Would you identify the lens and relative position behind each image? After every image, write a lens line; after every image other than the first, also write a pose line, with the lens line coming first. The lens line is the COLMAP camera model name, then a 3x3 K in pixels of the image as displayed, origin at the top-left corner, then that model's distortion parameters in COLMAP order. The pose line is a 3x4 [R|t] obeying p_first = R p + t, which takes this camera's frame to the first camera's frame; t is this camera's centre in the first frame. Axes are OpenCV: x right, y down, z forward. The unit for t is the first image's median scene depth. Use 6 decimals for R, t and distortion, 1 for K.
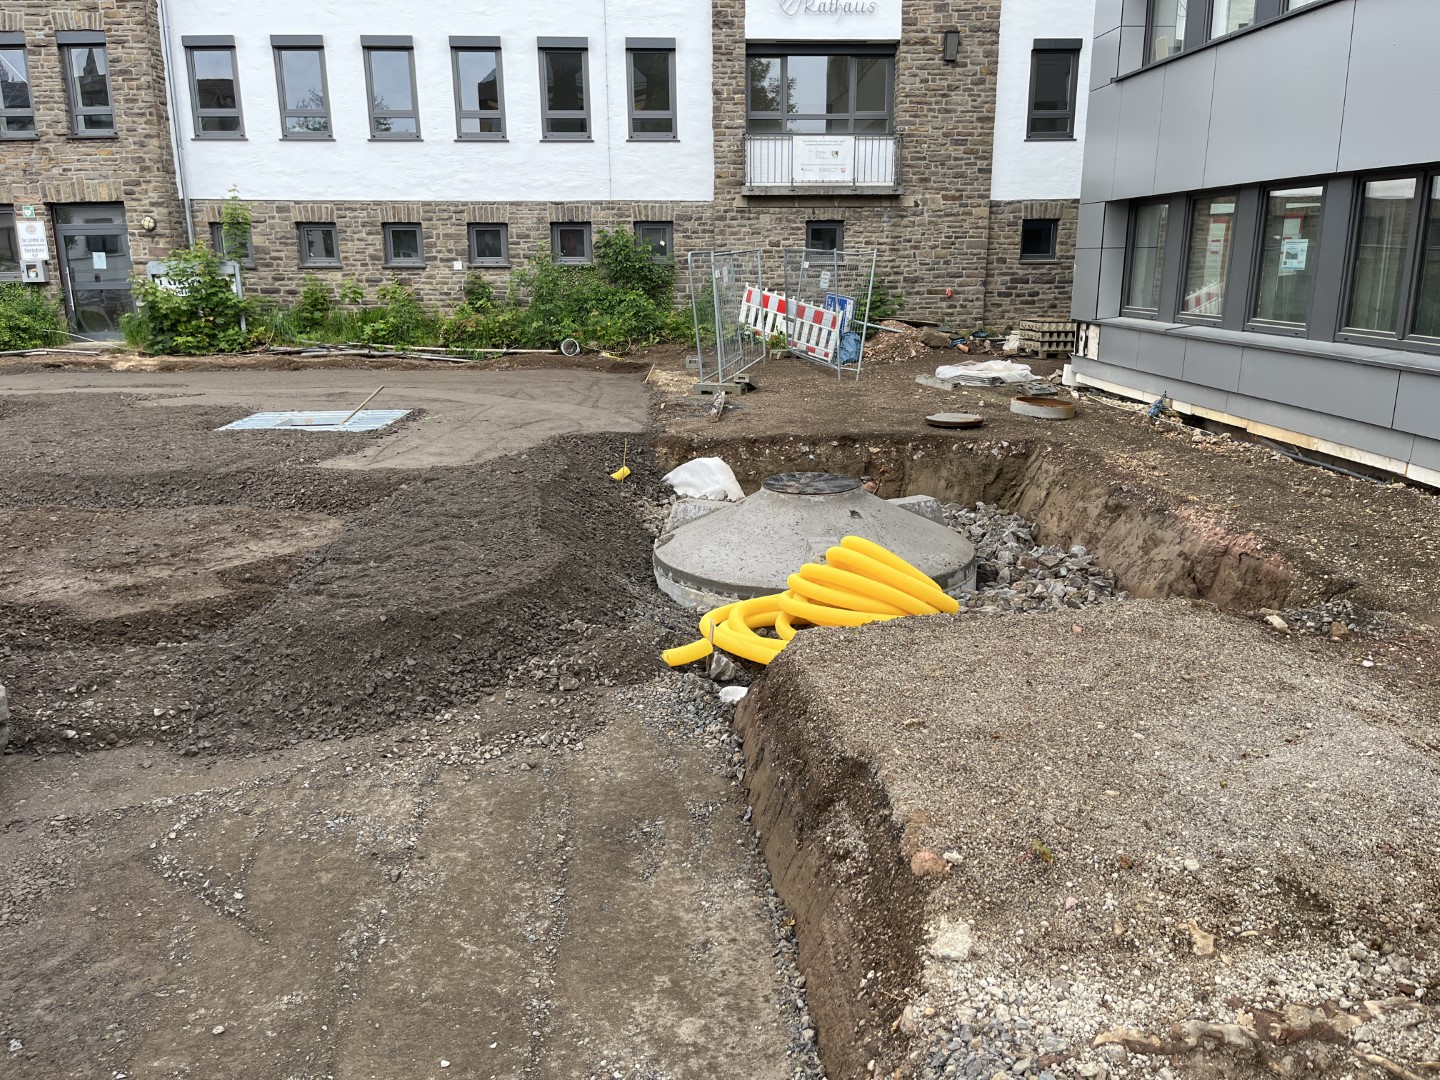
lens RADIAL K [[1143.2, 0, 720.0], [0, 1143.2, 540.0], [0, 0, 1]] dist [0.045501, -0.069272]
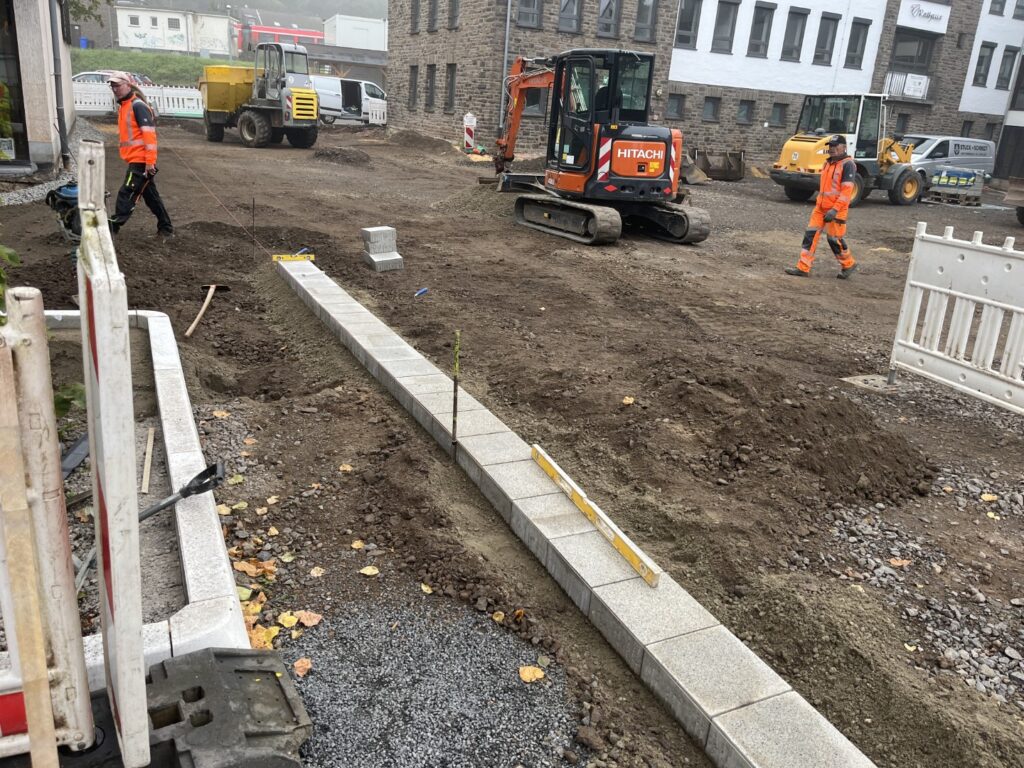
lens RADIAL K [[812.9, 0, 512.0], [0, 812.9, 384.0], [0, 0, 1]] dist [0.045501, -0.069272]
pose [[0.902428, -0.070197, 0.425085, -1.255335], [0.025437, 0.993597, 0.110077, 0.034672], [-0.430090, -0.088524, 0.898435, -0.101521]]
